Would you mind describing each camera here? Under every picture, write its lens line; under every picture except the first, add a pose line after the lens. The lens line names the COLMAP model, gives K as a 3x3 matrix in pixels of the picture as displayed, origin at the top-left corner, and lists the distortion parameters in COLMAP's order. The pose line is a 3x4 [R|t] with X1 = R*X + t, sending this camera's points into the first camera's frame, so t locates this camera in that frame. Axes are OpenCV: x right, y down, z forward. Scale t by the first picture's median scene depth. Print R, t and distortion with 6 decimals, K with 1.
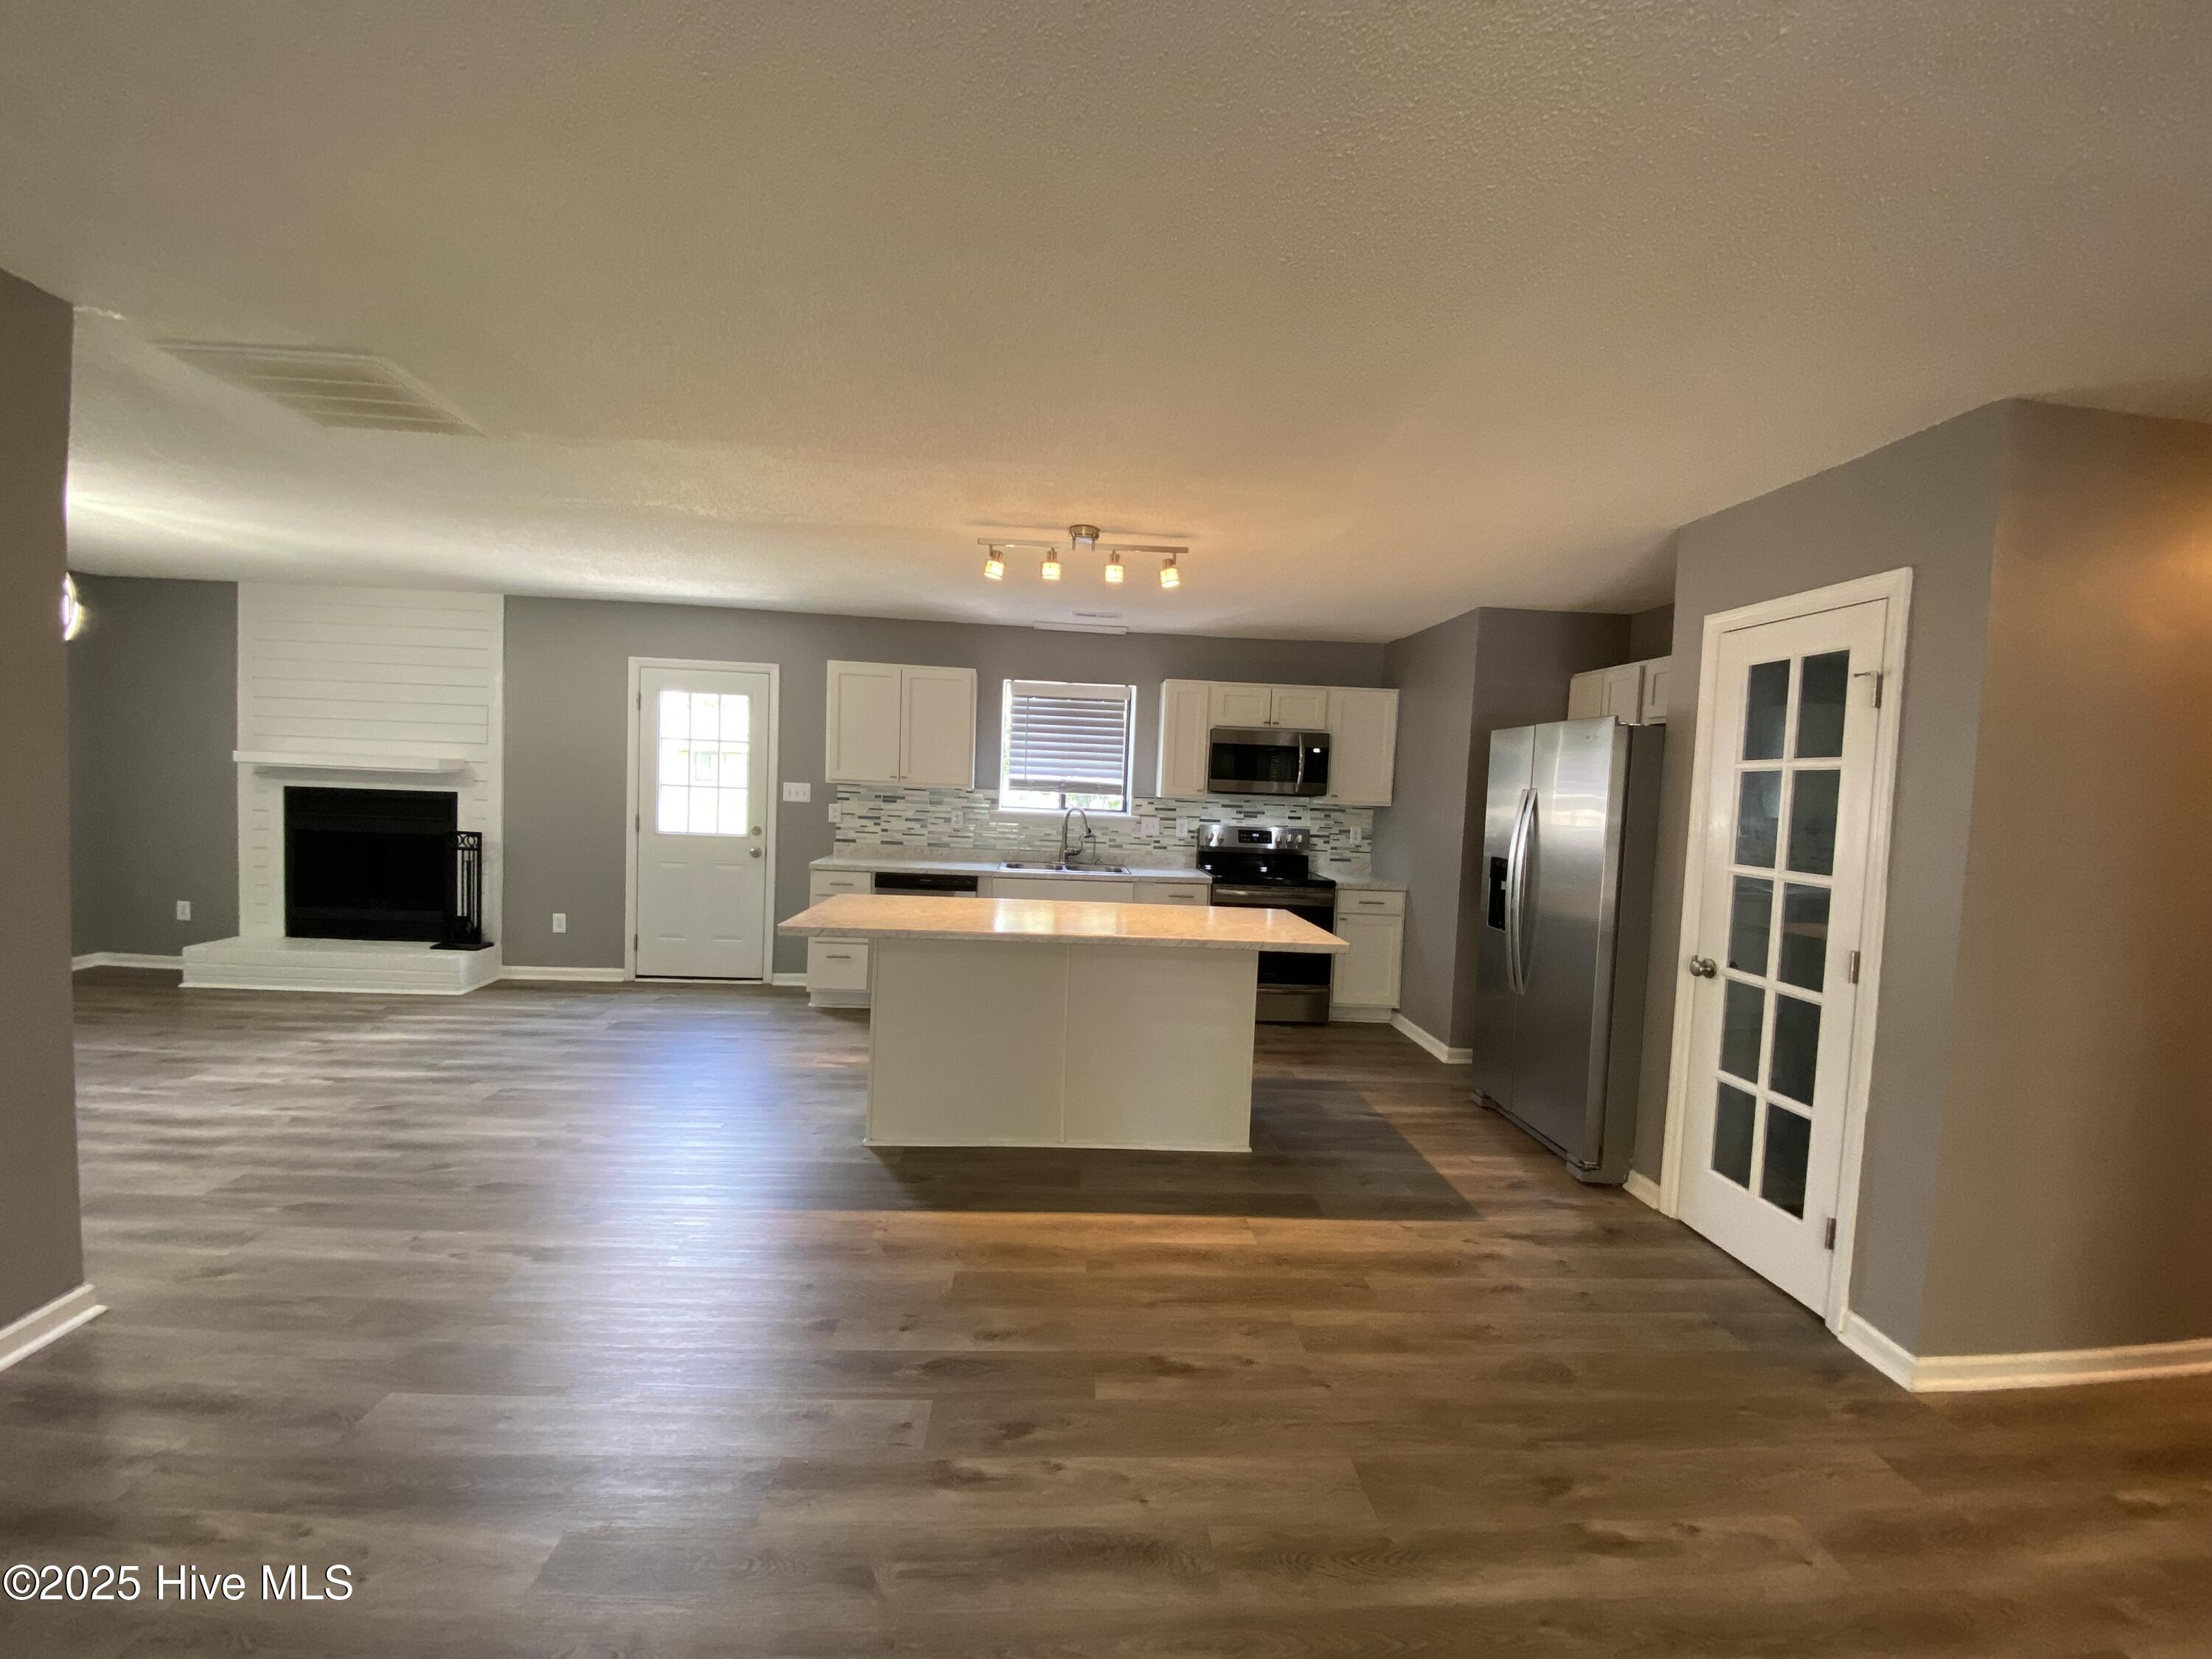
lens RADIAL K [[898.7, 0, 1106.0], [0, 898.7, 829.5], [0, 0, 1]] dist [0.027943, -0.023783]
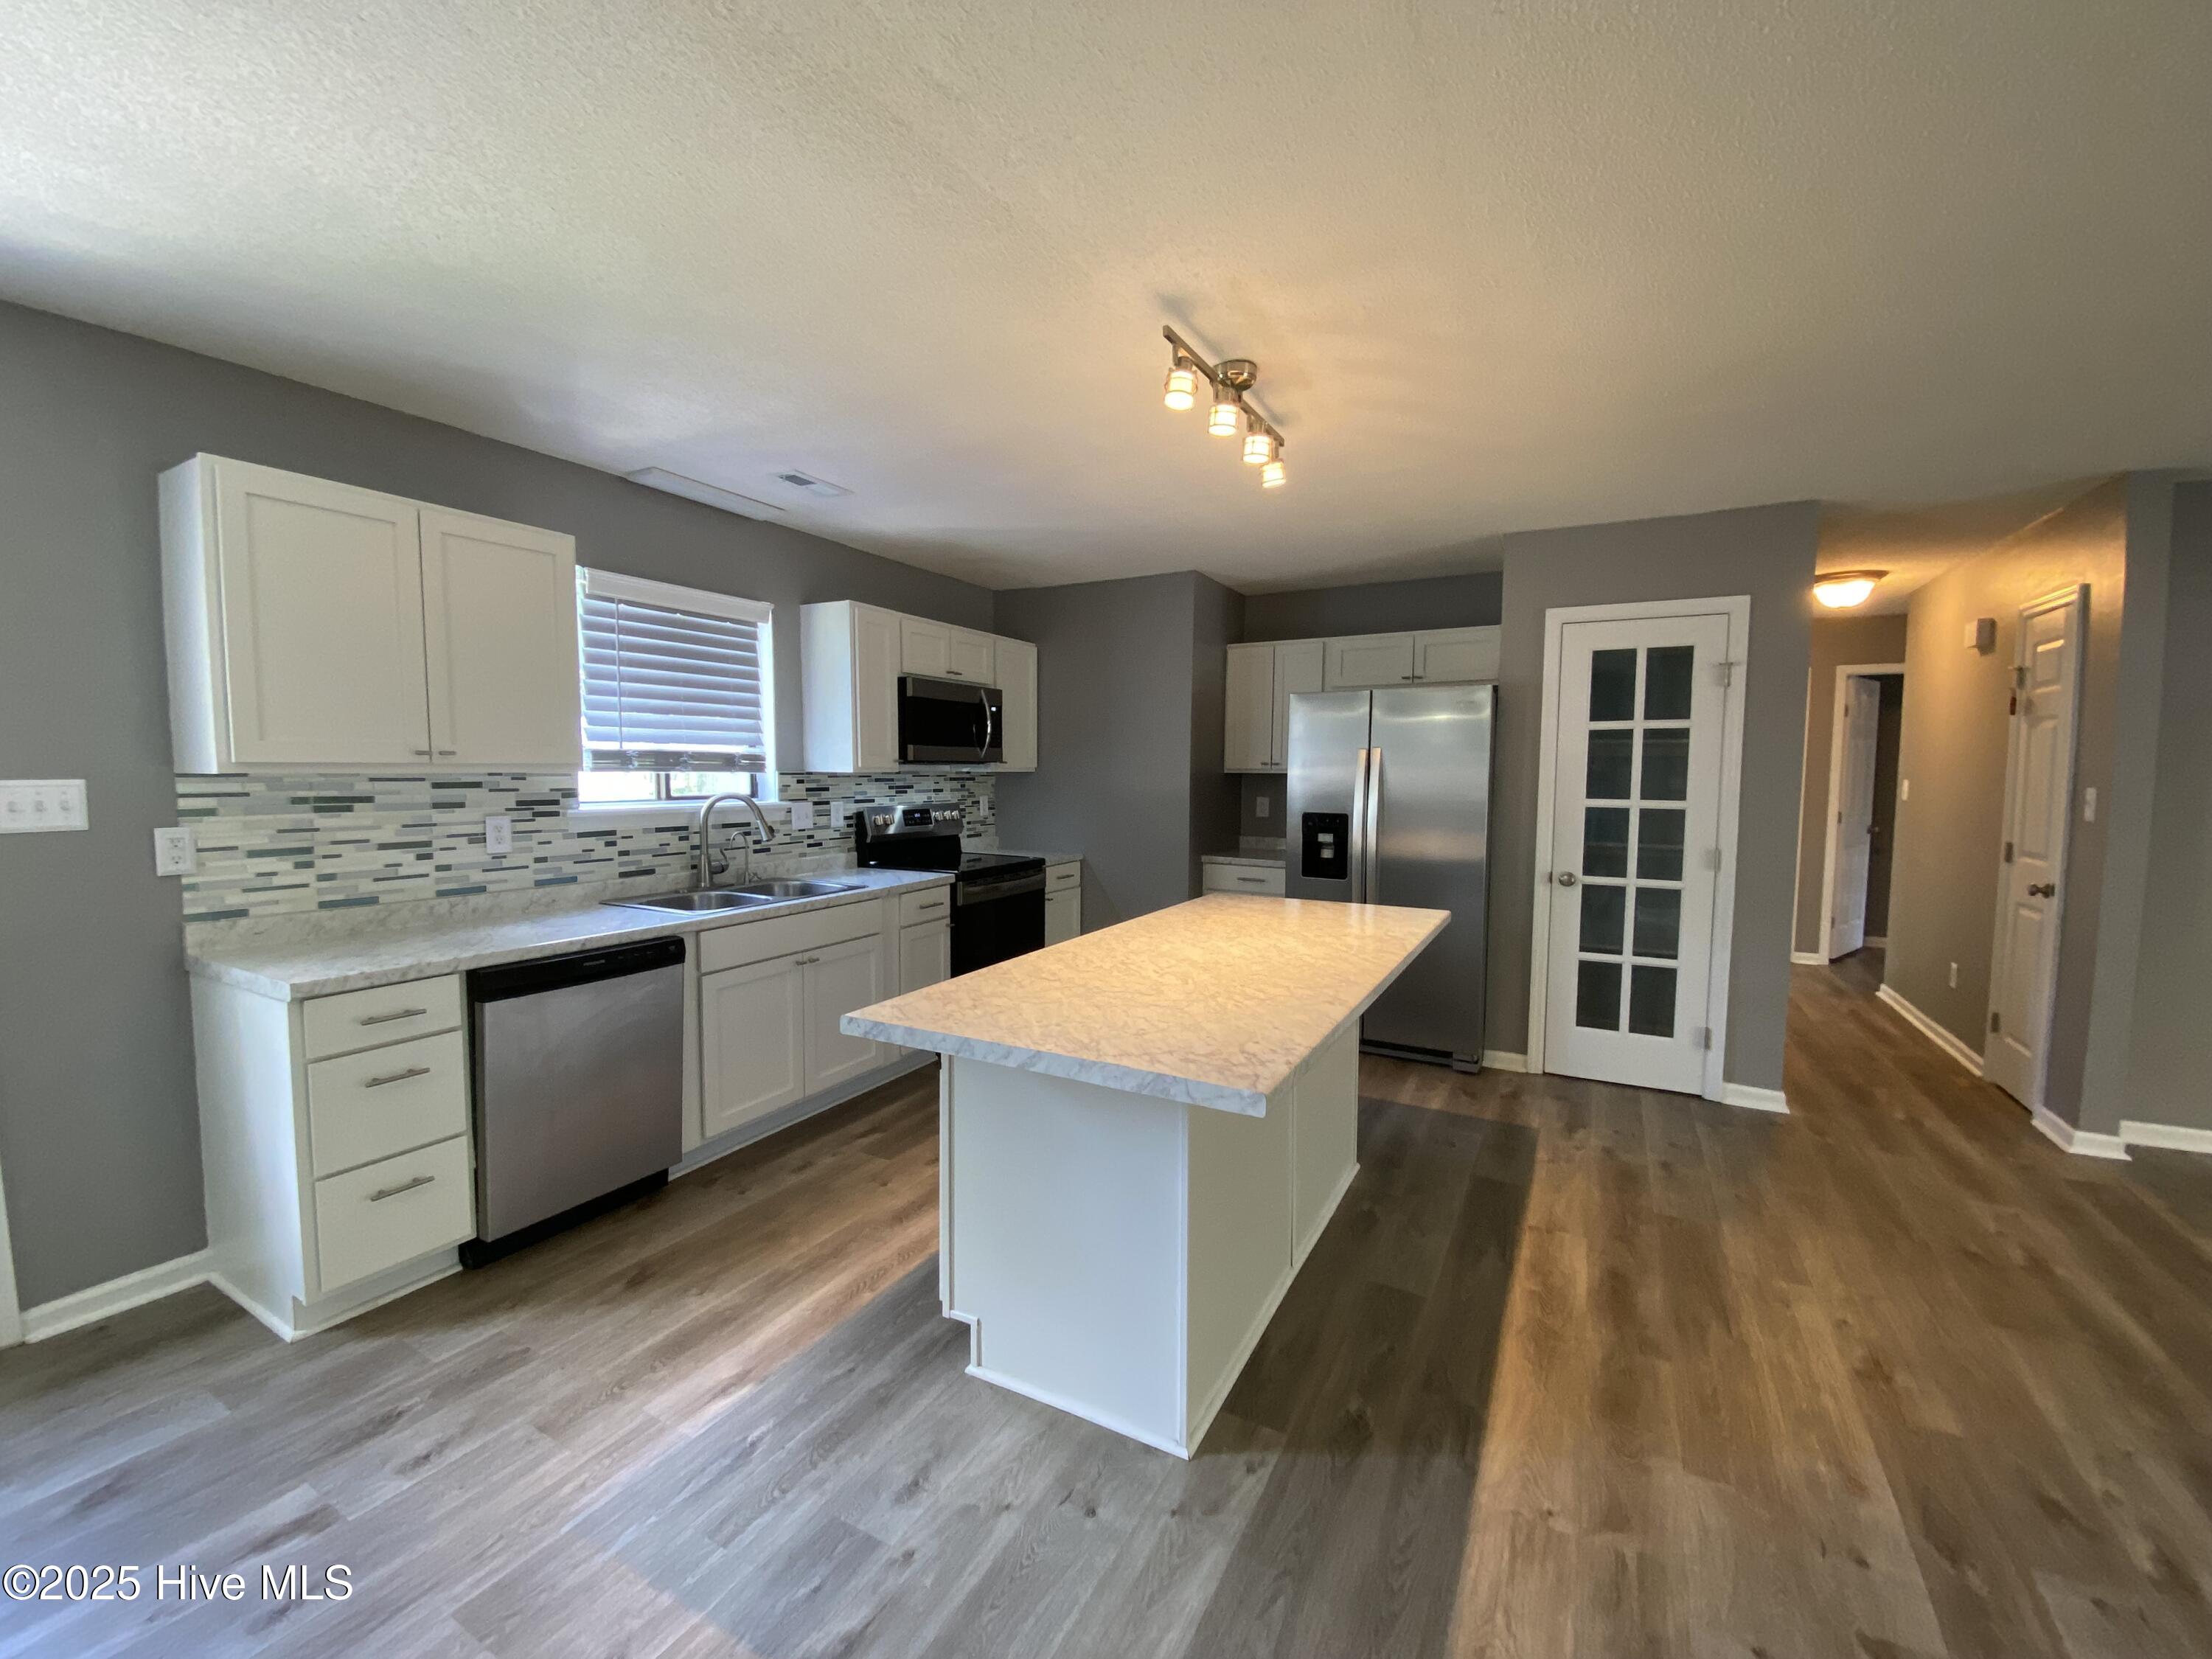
lens RADIAL K [[898.7, 0, 1106.0], [0, 898.7, 829.5], [0, 0, 1]] dist [0.027943, -0.023783]
pose [[0.530941, -0.099191, 0.841584, -0.439801], [0.061461, 0.995018, 0.078500, -0.035303], [-0.845177, 0.010045, 0.534392, 0.474976]]
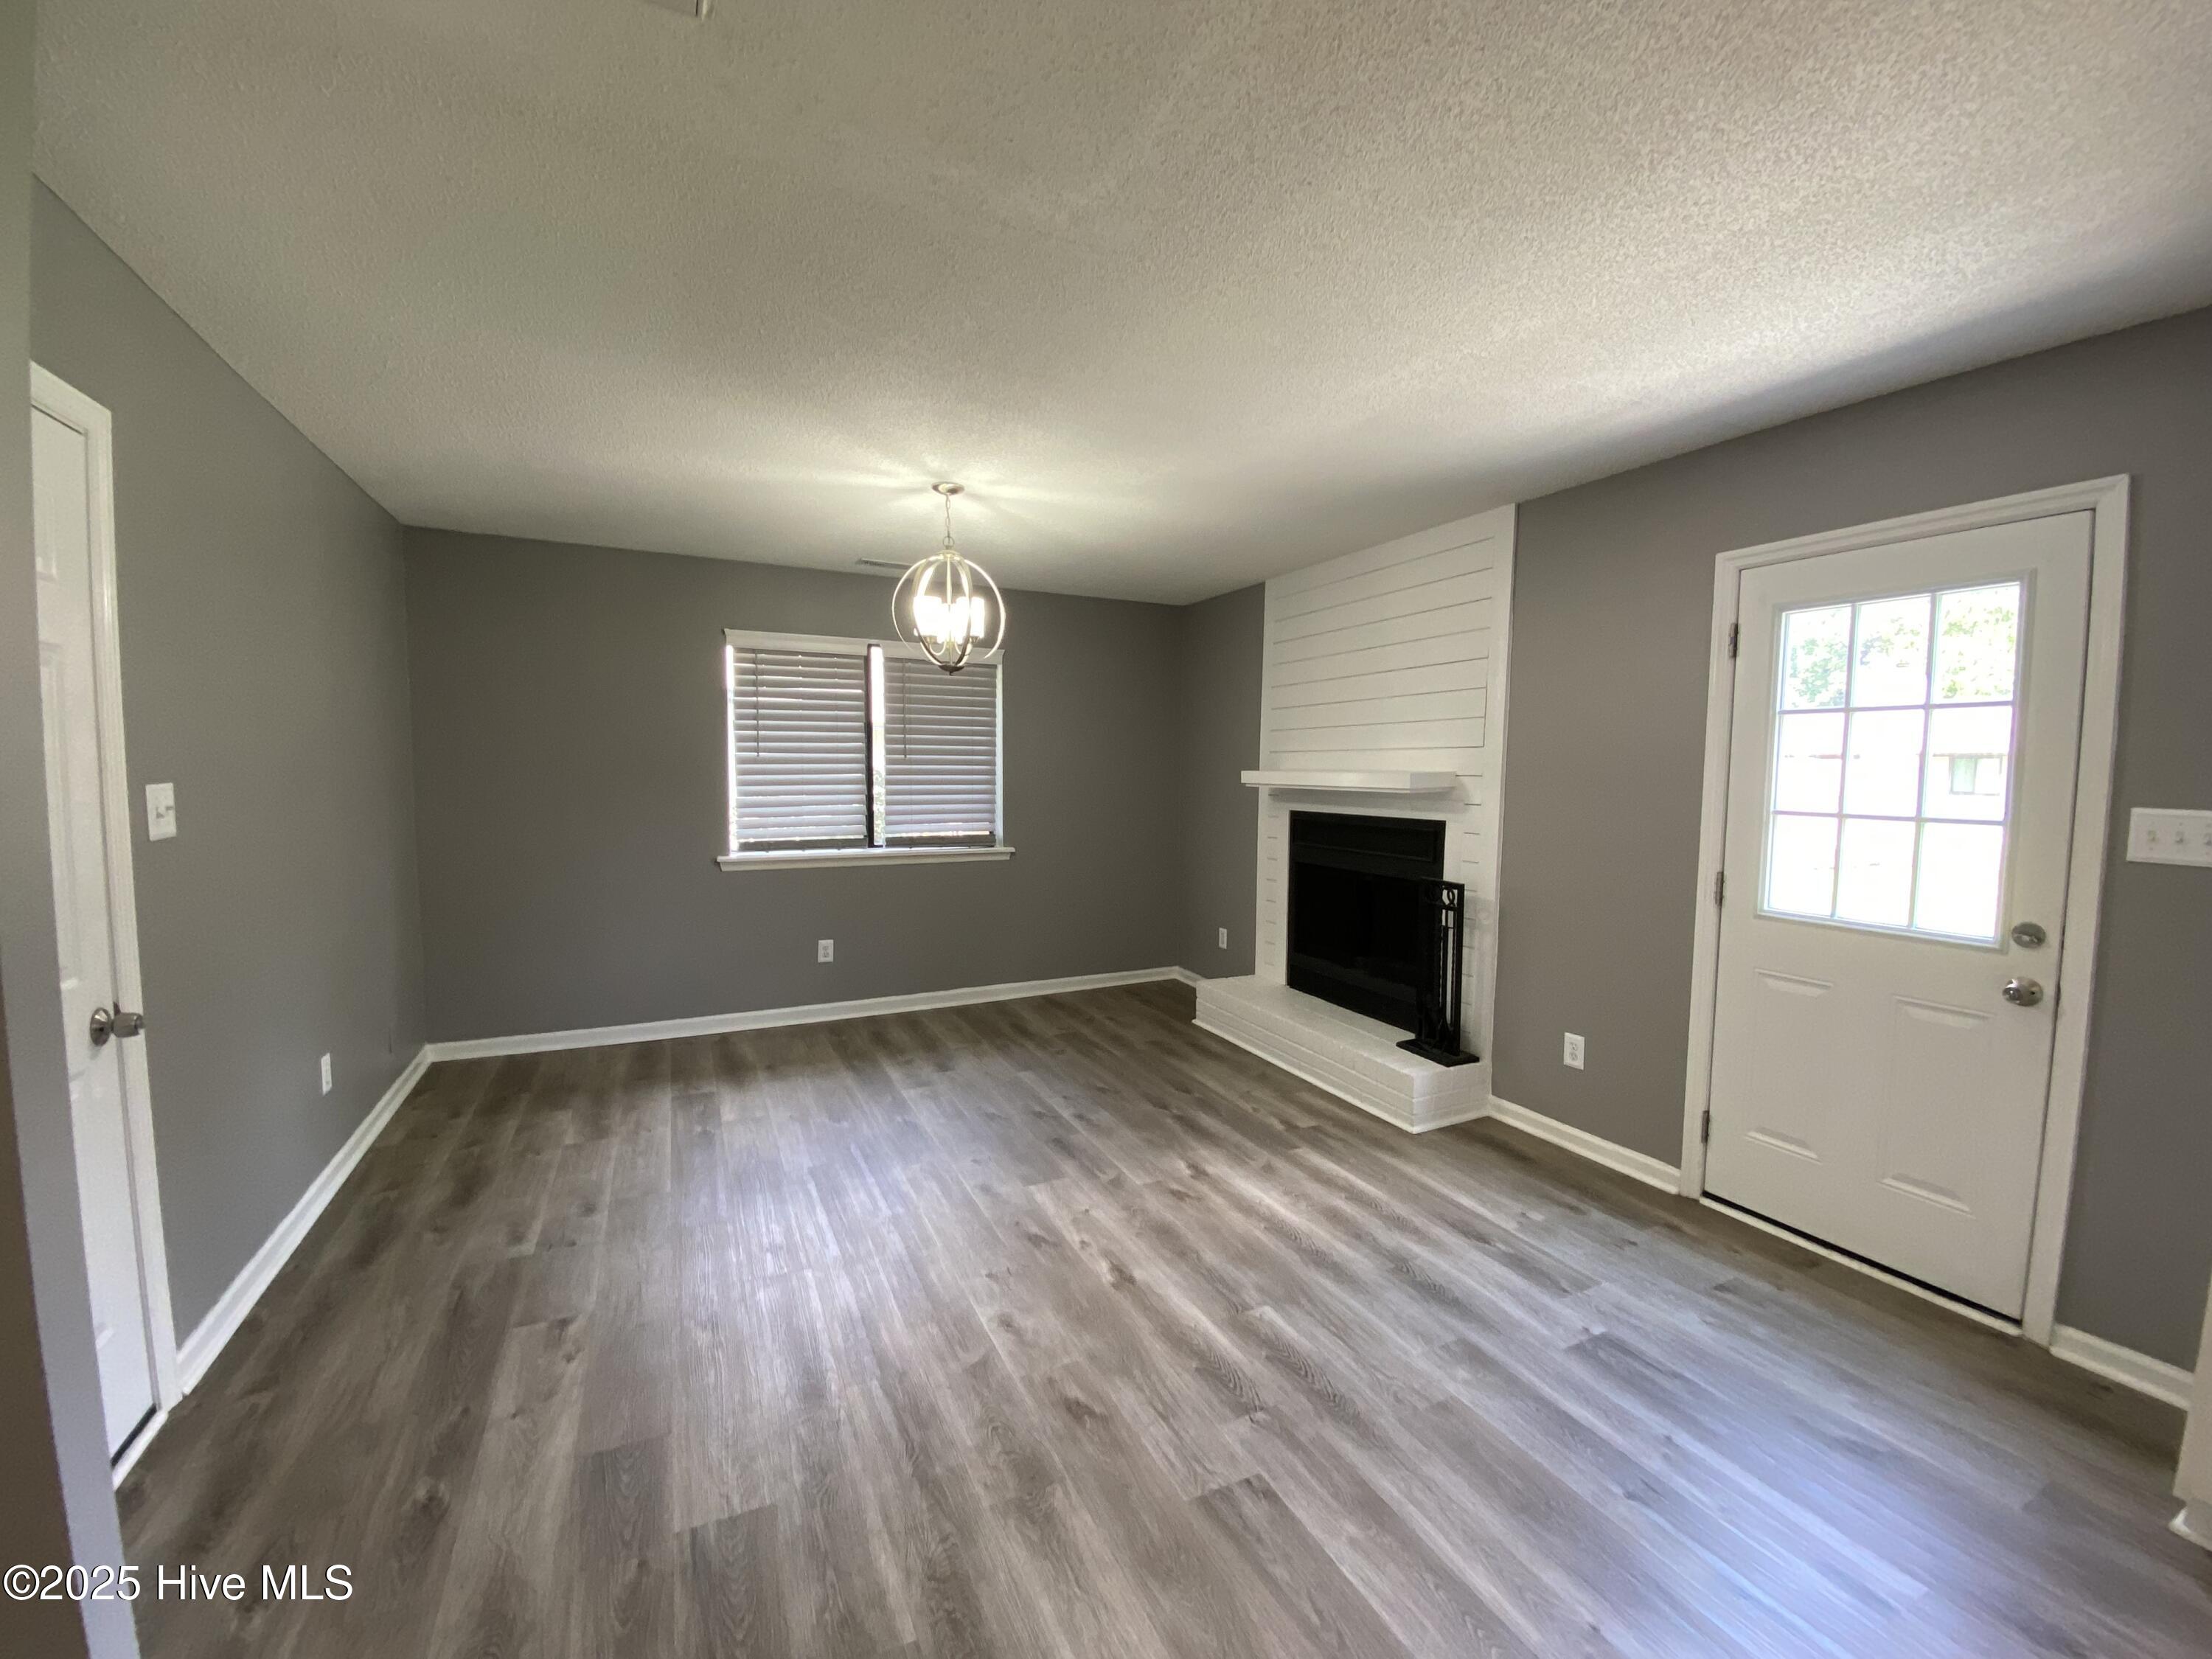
lens RADIAL K [[898.7, 0, 1106.0], [0, 898.7, 829.5], [0, 0, 1]] dist [0.027943, -0.023783]
pose [[0.386871, 0.023520, -0.921834, -0.200541], [-0.049459, 0.998765, 0.004726, -0.026677], [0.920806, 0.043765, 0.387557, 0.522833]]
